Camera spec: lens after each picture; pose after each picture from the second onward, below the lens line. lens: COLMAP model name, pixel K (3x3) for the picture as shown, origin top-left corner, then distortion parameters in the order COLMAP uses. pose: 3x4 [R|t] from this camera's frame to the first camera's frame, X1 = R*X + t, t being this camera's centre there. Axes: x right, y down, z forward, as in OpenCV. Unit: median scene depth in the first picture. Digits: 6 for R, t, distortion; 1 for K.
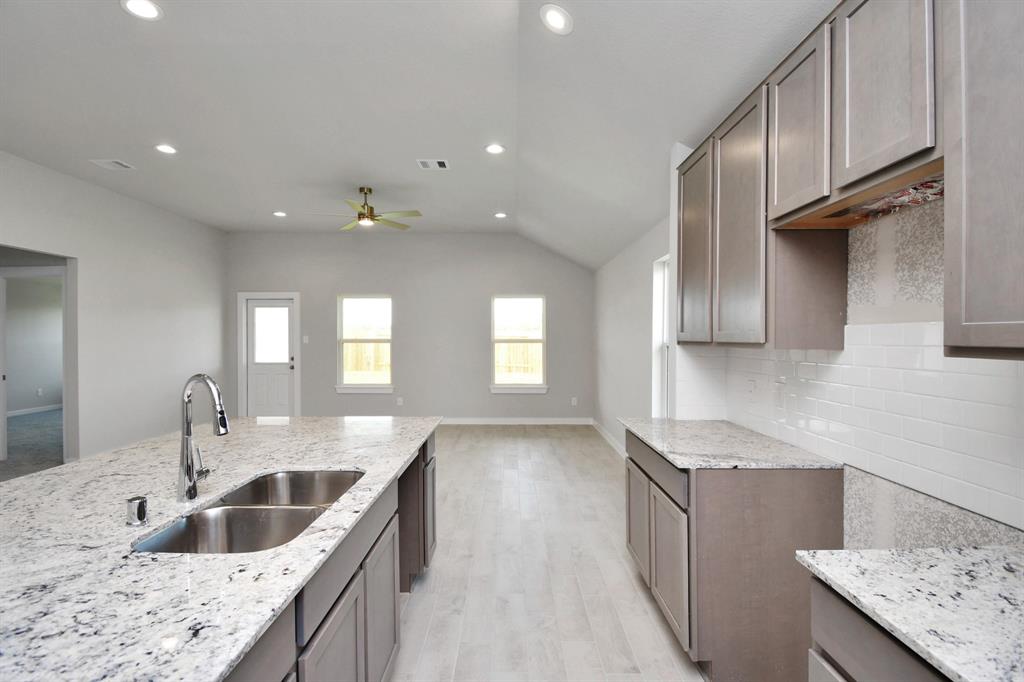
lens RADIAL K [[479.4, 0, 512.0], [0, 479.4, 341.0], [0, 0, 1]] dist [0.000067, -0.000141]
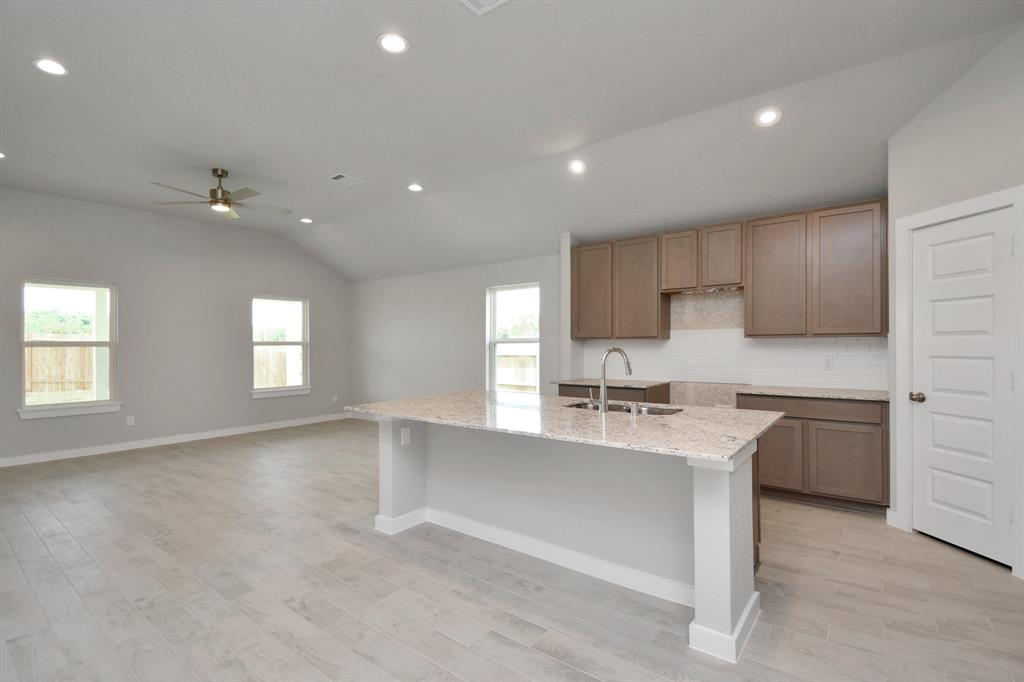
lens RADIAL K [[467.9, 0, 516.6], [0, 467.9, 341.9], [0, 0, 1]] dist [0.001882, 0.000310]
pose [[0.599728, 0.001618, 0.800203, -0.470198], [0.011240, 0.999882, -0.010445, 0.012384], [-0.800125, 0.015258, 0.599639, 0.027738]]
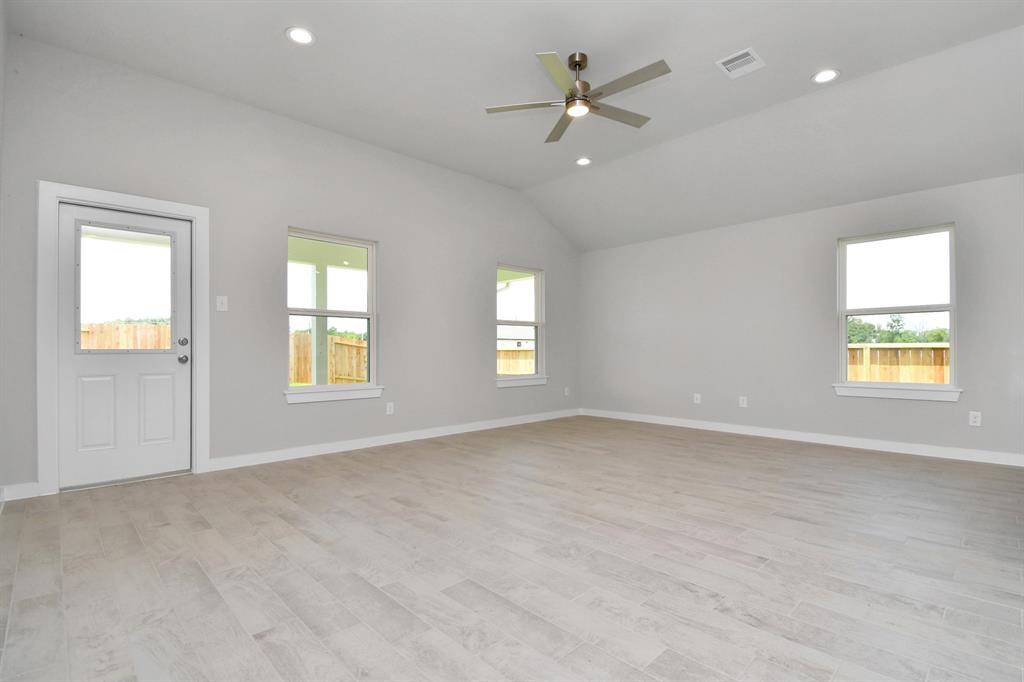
lens RADIAL K [[457.6, 0, 510.0], [0, 457.6, 366.6], [0, 0, 1]] dist [-0.031107, -0.000016]
pose [[0.715733, -0.025784, 0.697898, -0.555504], [0.005545, 0.999497, 0.031239, 0.051191], [-0.698352, -0.018489, 0.715516, 0.443445]]
